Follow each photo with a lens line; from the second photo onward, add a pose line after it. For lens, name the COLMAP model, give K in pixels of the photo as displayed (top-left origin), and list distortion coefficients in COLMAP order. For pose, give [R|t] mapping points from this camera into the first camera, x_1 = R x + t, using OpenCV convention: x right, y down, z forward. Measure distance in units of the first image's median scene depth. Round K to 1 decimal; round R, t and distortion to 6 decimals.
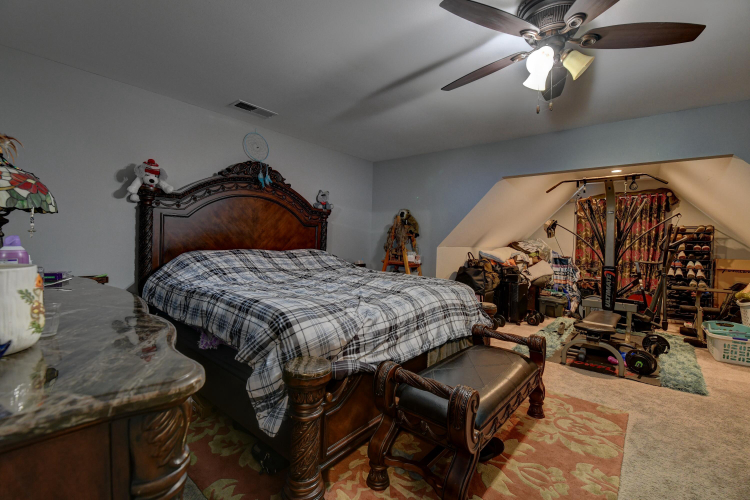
lens RADIAL K [[320.2, 0, 375.2], [0, 320.2, 247.2], [0, 0, 1]] dist [-0.008156, -0.007026]
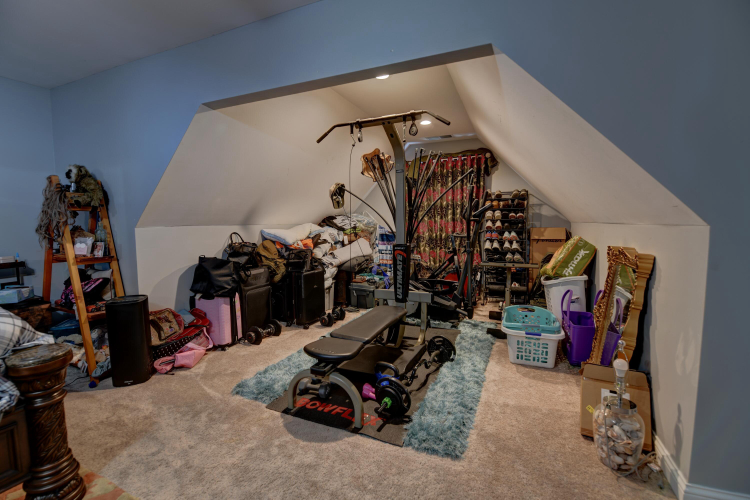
lens RADIAL K [[320.2, 0, 375.4], [0, 320.2, 247.7], [0, 0, 1]] dist [-0.008156, -0.007026]
pose [[0.956563, -0.058722, 0.285552, 0.402624], [0.039218, 0.996520, 0.073553, 0.009453], [-0.288877, -0.059159, 0.955537, 0.259025]]
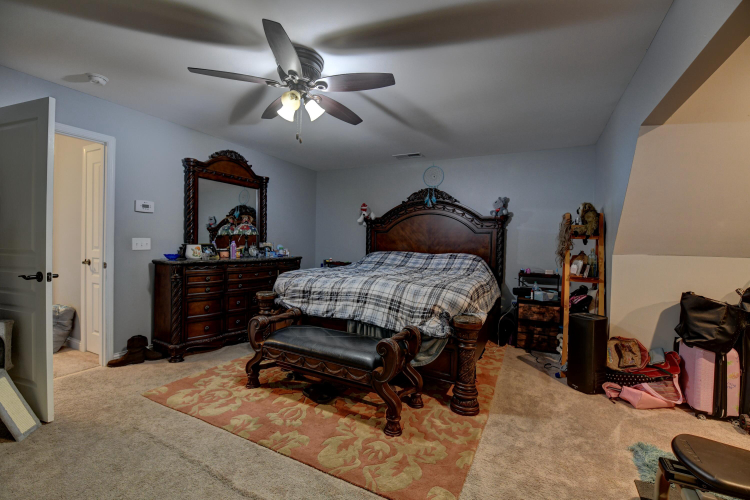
lens RADIAL K [[320.2, 0, 376.1], [0, 320.2, 250.1], [0, 0, 1]] dist [-0.008156, -0.007026]
pose [[0.232048, -0.003667, -0.972697, 0.630377], [-0.034739, 0.999324, -0.012055, 0.013443], [0.972084, 0.036587, 0.231764, 0.336362]]
